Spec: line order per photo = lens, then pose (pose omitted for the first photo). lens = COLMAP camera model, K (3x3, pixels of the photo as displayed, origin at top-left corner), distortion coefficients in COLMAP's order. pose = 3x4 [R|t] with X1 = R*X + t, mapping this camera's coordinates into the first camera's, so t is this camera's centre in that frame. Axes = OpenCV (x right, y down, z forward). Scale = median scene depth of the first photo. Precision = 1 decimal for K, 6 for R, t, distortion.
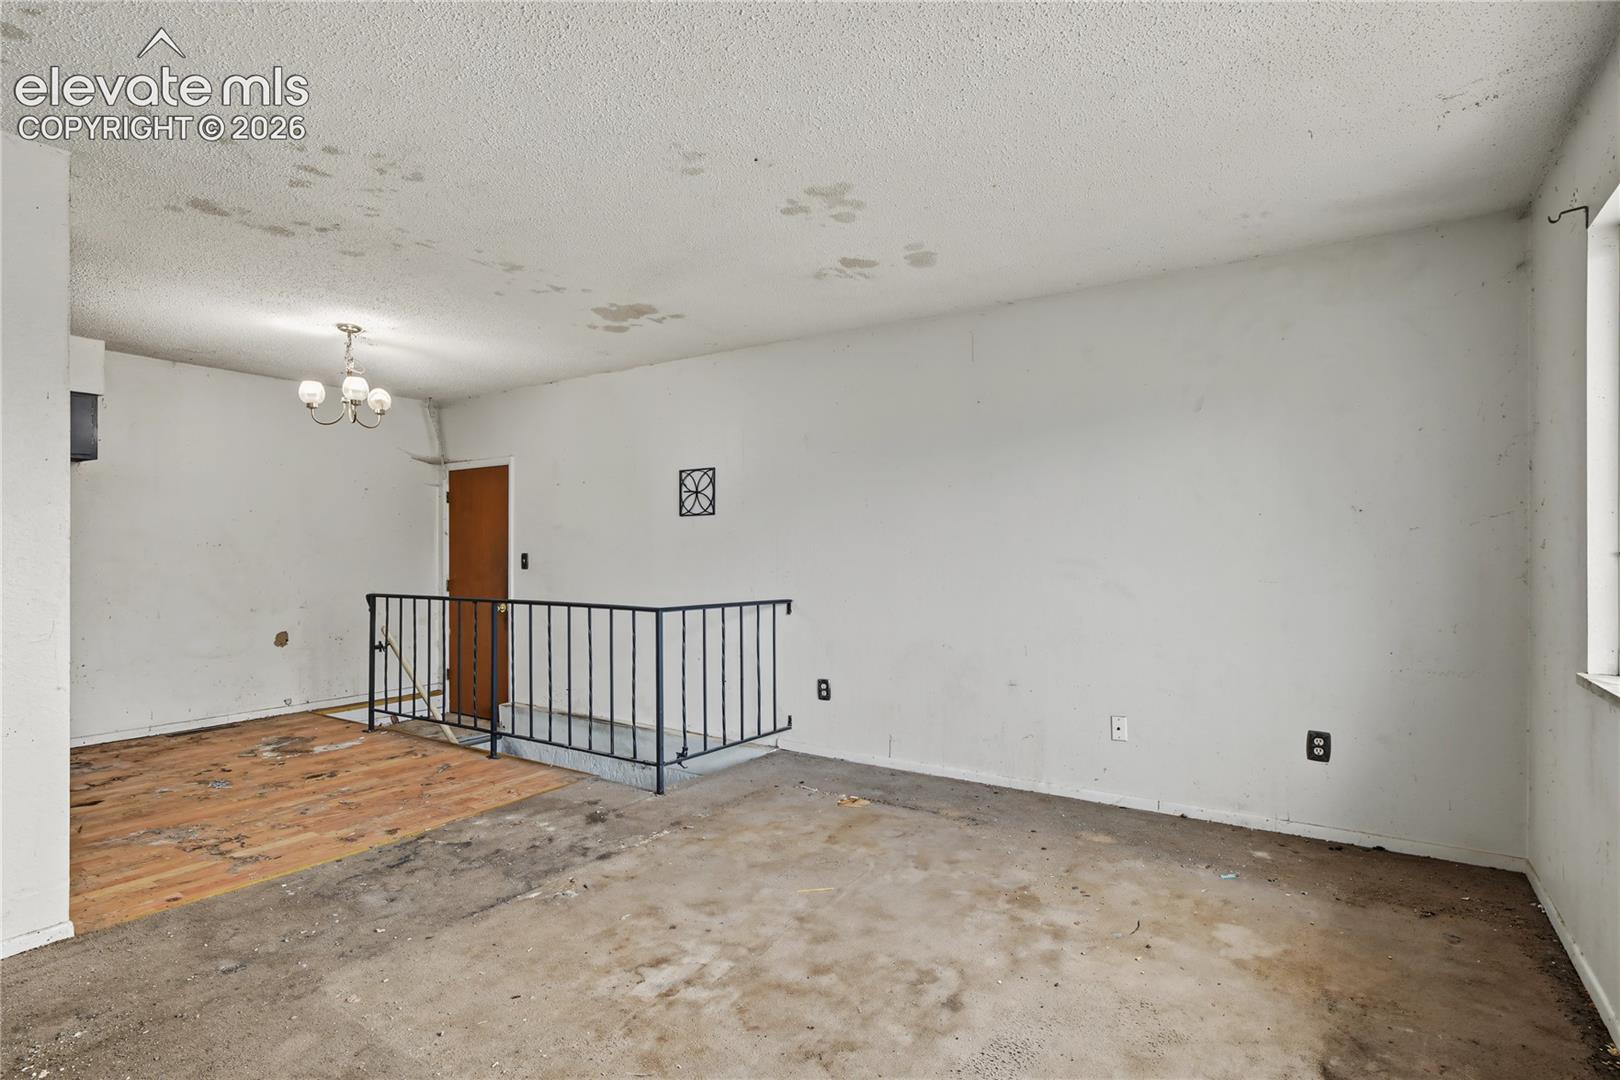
lens RADIAL K [[805.1, 0, 812.0], [0, 805.1, 548.4], [0, 0, 1]] dist [-0.001398, -0.000921]
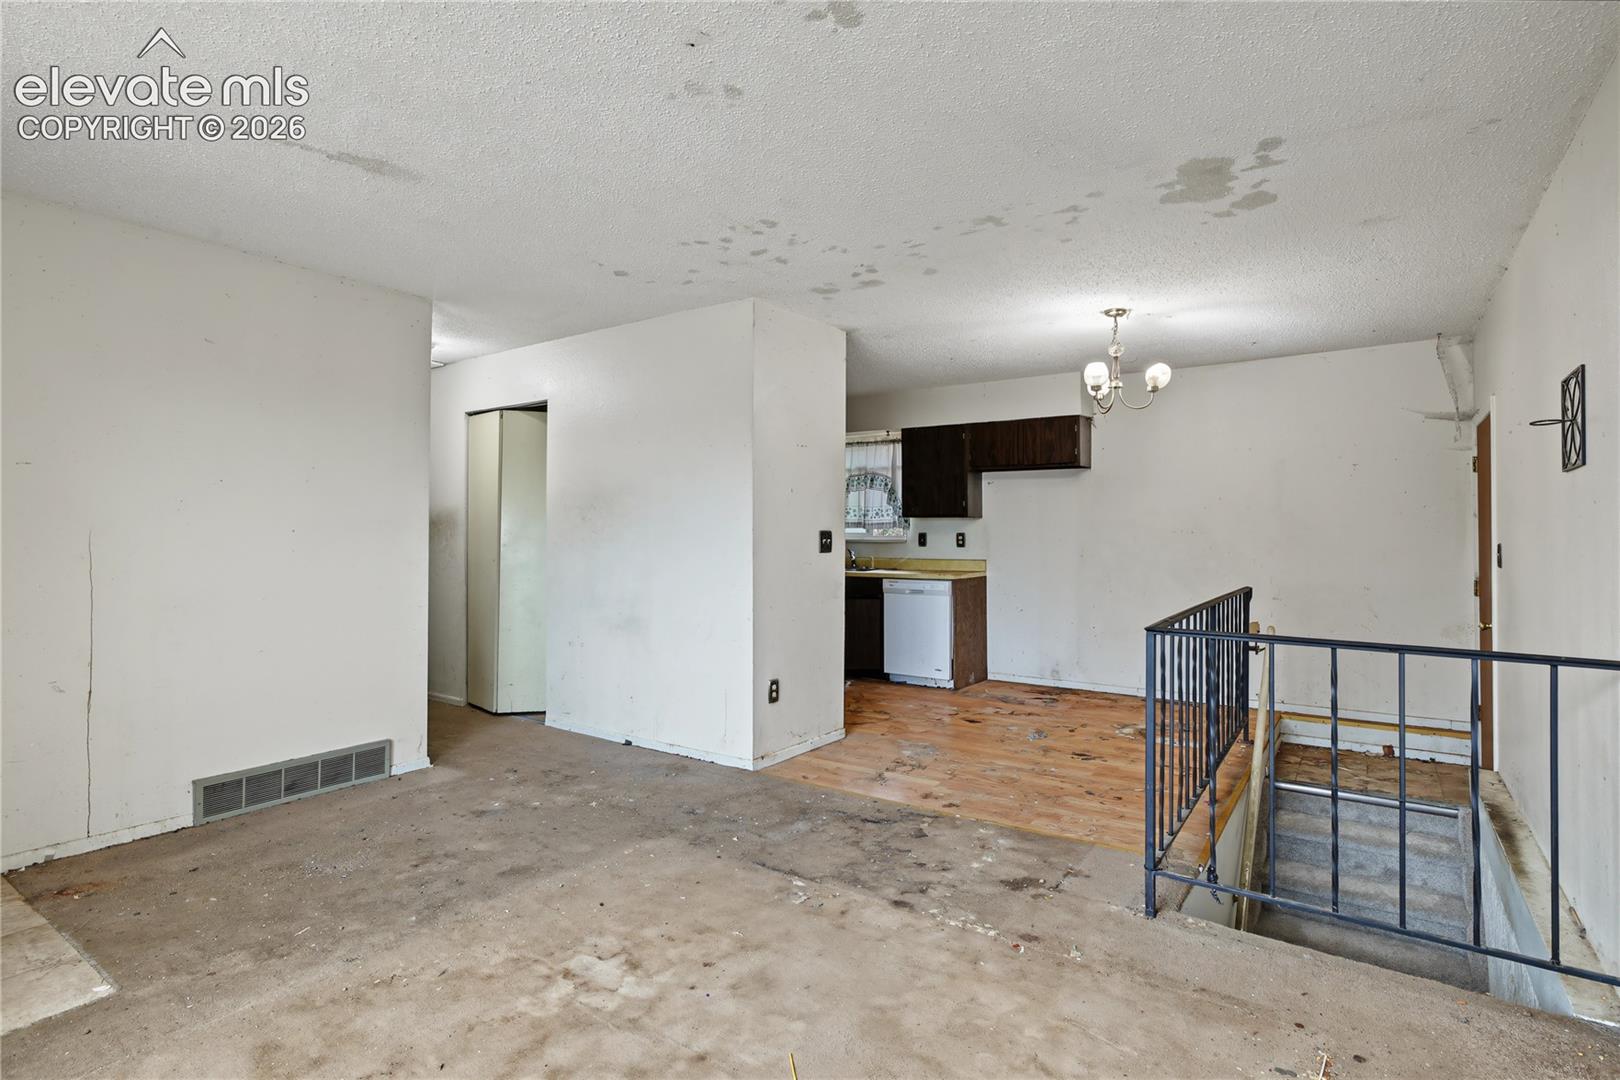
lens RADIAL K [[805.1, 0, 826.0], [0, 805.1, 515.5], [0, 0, 1]] dist [-0.001398, -0.000921]
pose [[-0.019082, -0.025151, -0.999502, 0.563893], [-0.001581, 0.999683, -0.025125, 0.002238], [0.999817, 0.001101, -0.019115, 0.904198]]
